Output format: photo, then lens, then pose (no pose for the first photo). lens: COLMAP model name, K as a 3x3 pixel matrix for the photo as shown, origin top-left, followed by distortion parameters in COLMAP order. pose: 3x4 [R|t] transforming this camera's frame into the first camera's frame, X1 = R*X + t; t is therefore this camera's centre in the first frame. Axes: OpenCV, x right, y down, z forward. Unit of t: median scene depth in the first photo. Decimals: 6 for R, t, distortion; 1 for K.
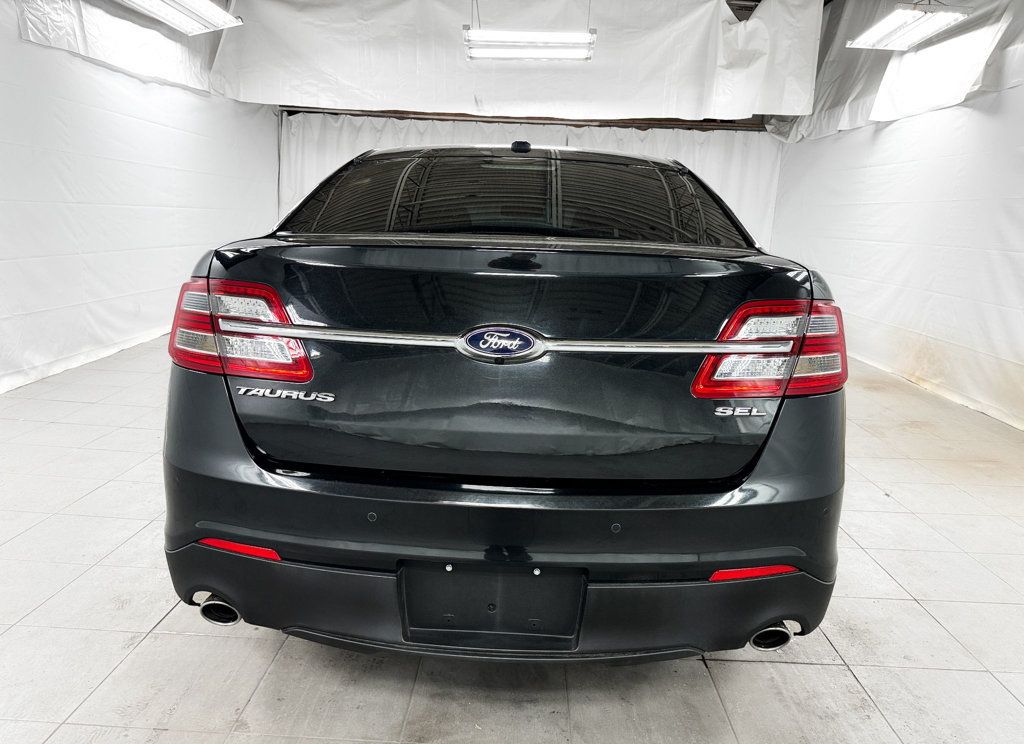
lens RADIAL K [[720.6, 0, 506.1], [0, 720.6, 375.9], [0, 0, 1]] dist [0.047806, -0.050539]
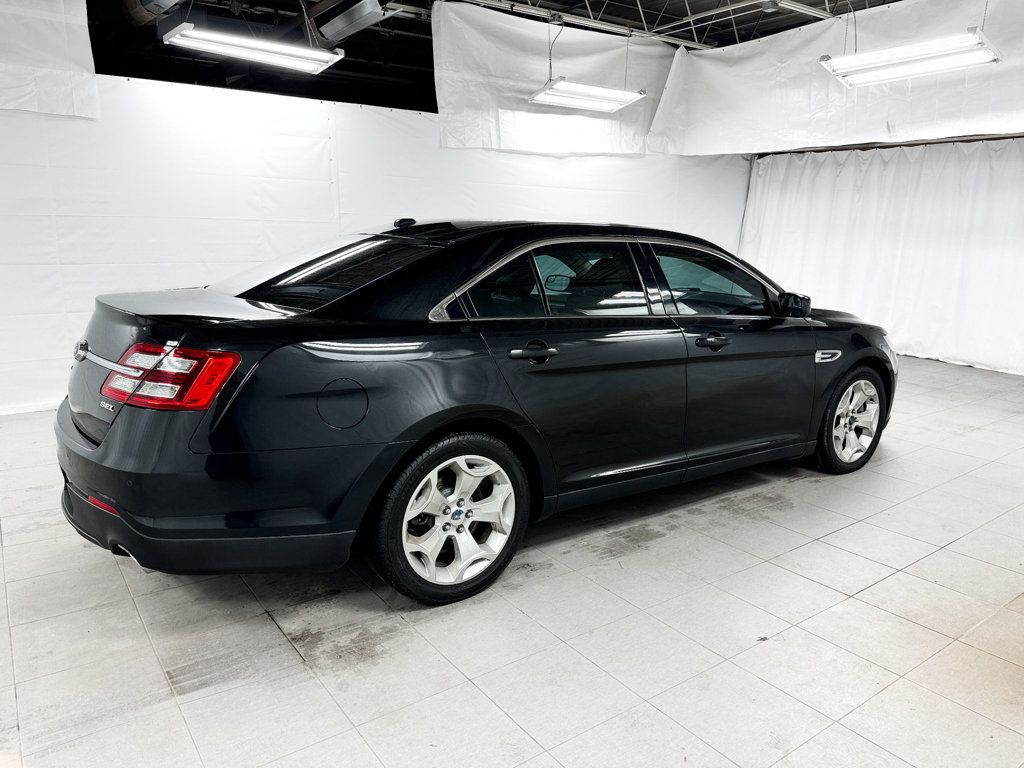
lens RADIAL K [[721.8, 0, 512.0], [0, 721.8, 384.0], [0, 0, 1]] dist [0.036299, -0.043016]
pose [[0.614339, 0.139346, -0.776640, 0.419990], [-0.159789, 0.985859, 0.050487, -0.045173], [0.772693, 0.093082, 0.627918, 0.127747]]
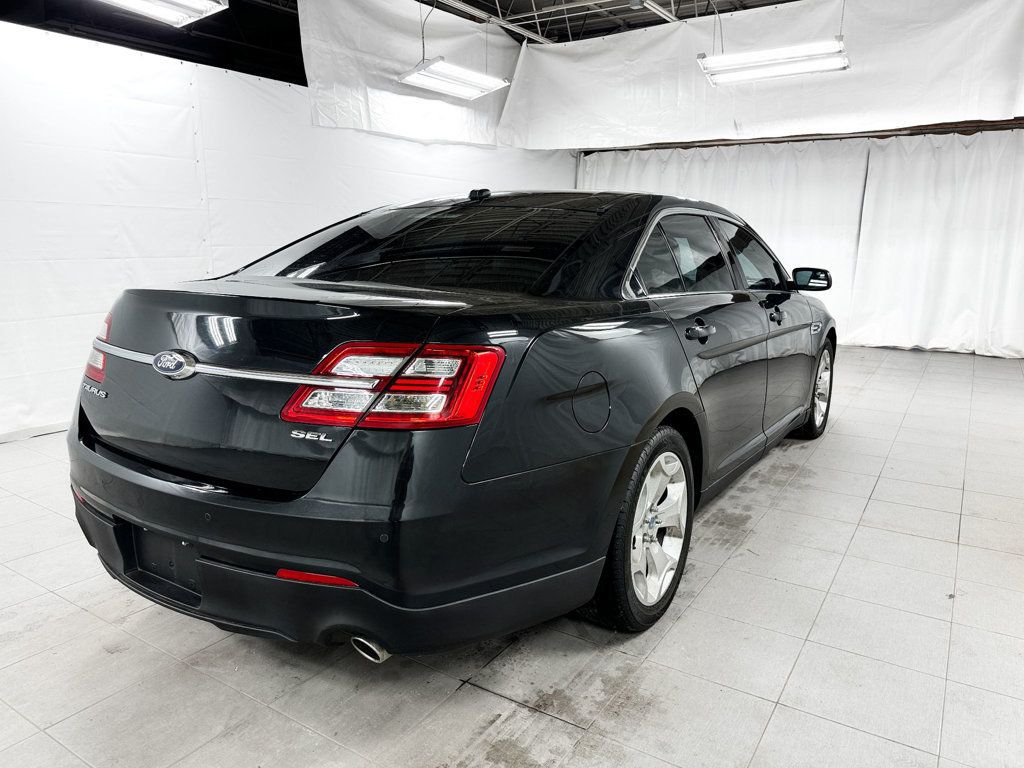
lens RADIAL K [[721.8, 0, 512.0], [0, 721.8, 384.0], [0, 0, 1]] dist [0.036299, -0.043016]
pose [[0.858134, 0.072855, -0.508230, 0.227412], [-0.083938, 0.996470, 0.001116, -0.011966], [0.506518, 0.041702, 0.861221, 0.031323]]
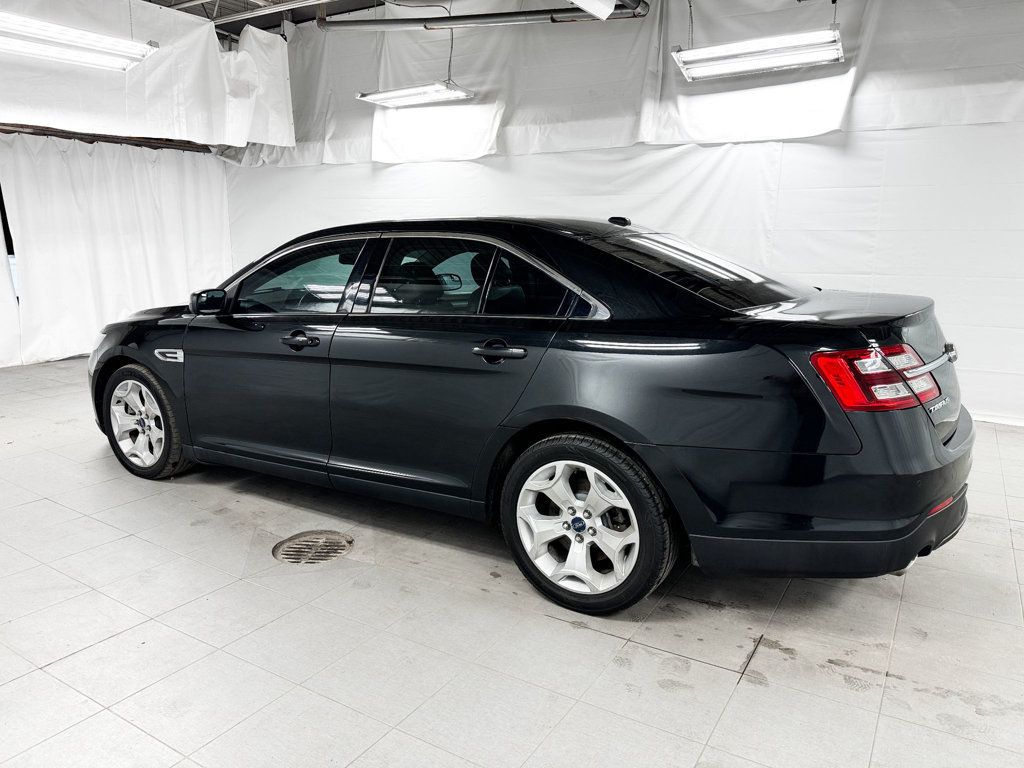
lens RADIAL K [[721.8, 0, 512.0], [0, 721.8, 384.0], [0, 0, 1]] dist [0.036299, -0.043016]
pose [[0.501684, -0.207786, 0.839725, -0.426485], [0.197423, 0.972607, 0.122719, -0.081834], [-0.842221, 0.104215, 0.528963, 0.182020]]
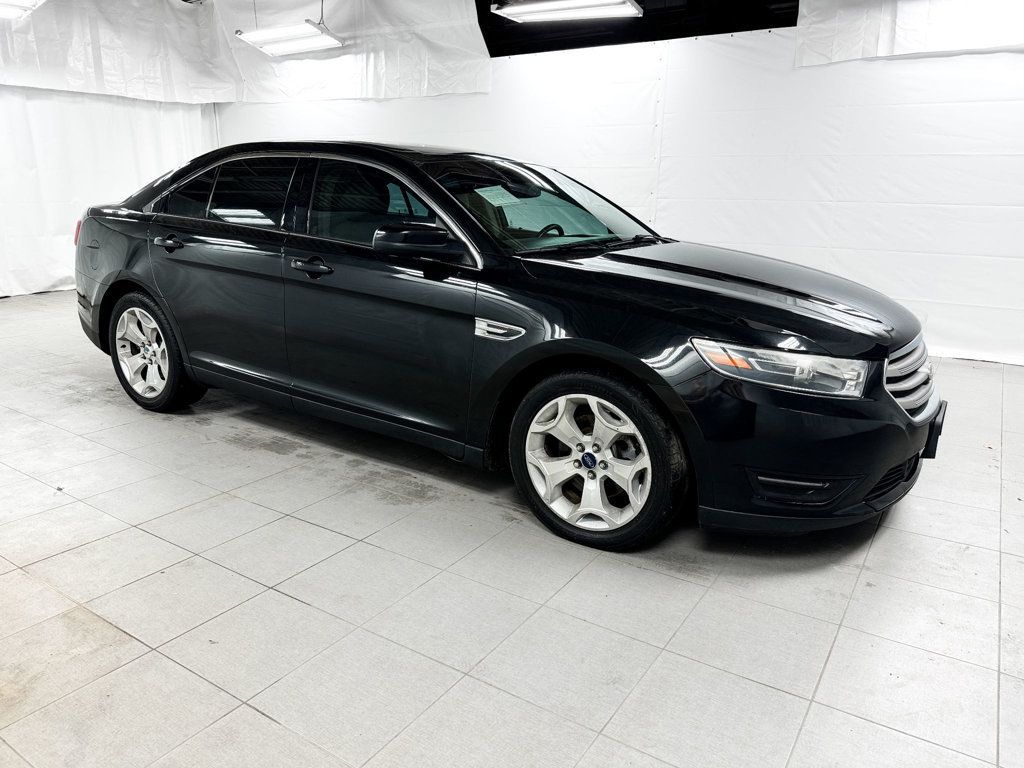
lens RADIAL K [[719.3, 0, 512.0], [0, 719.3, 384.0], [0, 0, 1]] dist [0.097509, -0.110164]
pose [[-0.517513, 0.180679, -0.836382, 0.442610], [-0.214634, 0.918793, 0.331287, -0.173556], [0.828319, 0.350962, -0.436707, 0.827035]]
